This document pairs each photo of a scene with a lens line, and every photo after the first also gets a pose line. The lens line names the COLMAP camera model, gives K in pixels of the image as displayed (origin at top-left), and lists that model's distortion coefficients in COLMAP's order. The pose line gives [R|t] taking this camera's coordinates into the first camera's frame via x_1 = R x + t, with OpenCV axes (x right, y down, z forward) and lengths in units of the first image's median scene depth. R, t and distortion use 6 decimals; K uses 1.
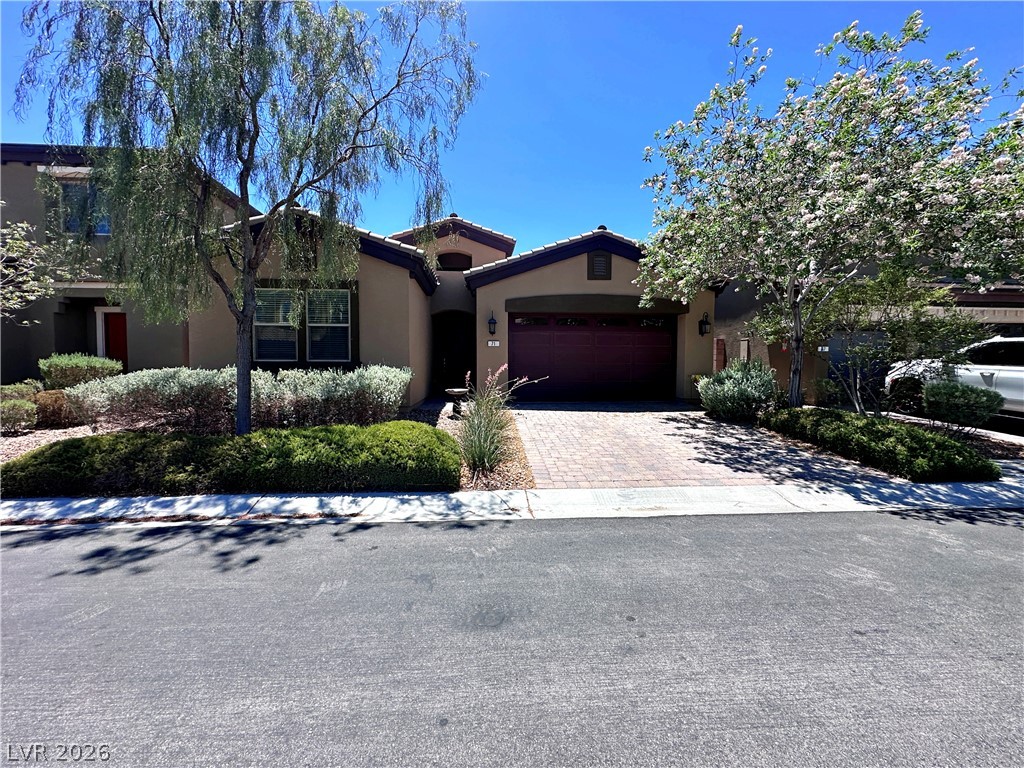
lens RADIAL K [[418.5, 0, 512.0], [0, 418.5, 384.0], [0, 0, 1]] dist [-0.005532, 0.001077]
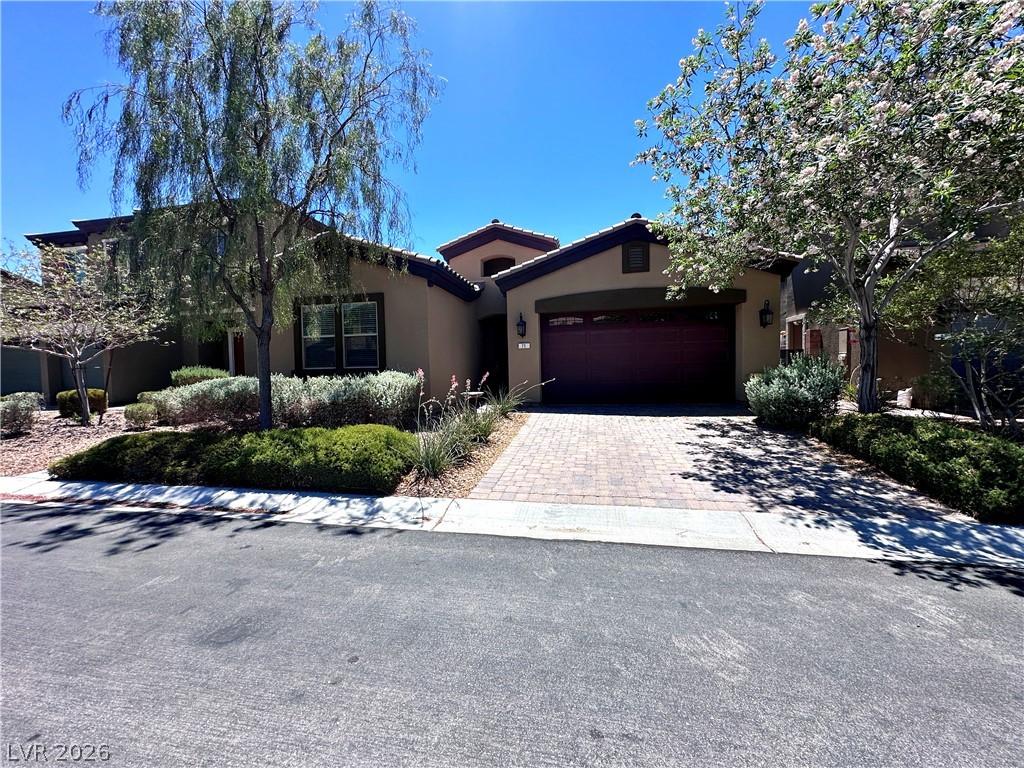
lens RADIAL K [[408.2, 0, 511.7], [0, 408.2, 385.1], [0, 0, 1]] dist [-0.004906, 0.000369]
pose [[0.963011, -0.010999, -0.269239, 0.374783], [0.011513, 0.999934, 0.000329, -0.007333], [0.269217, -0.003417, 0.963073, 0.115551]]
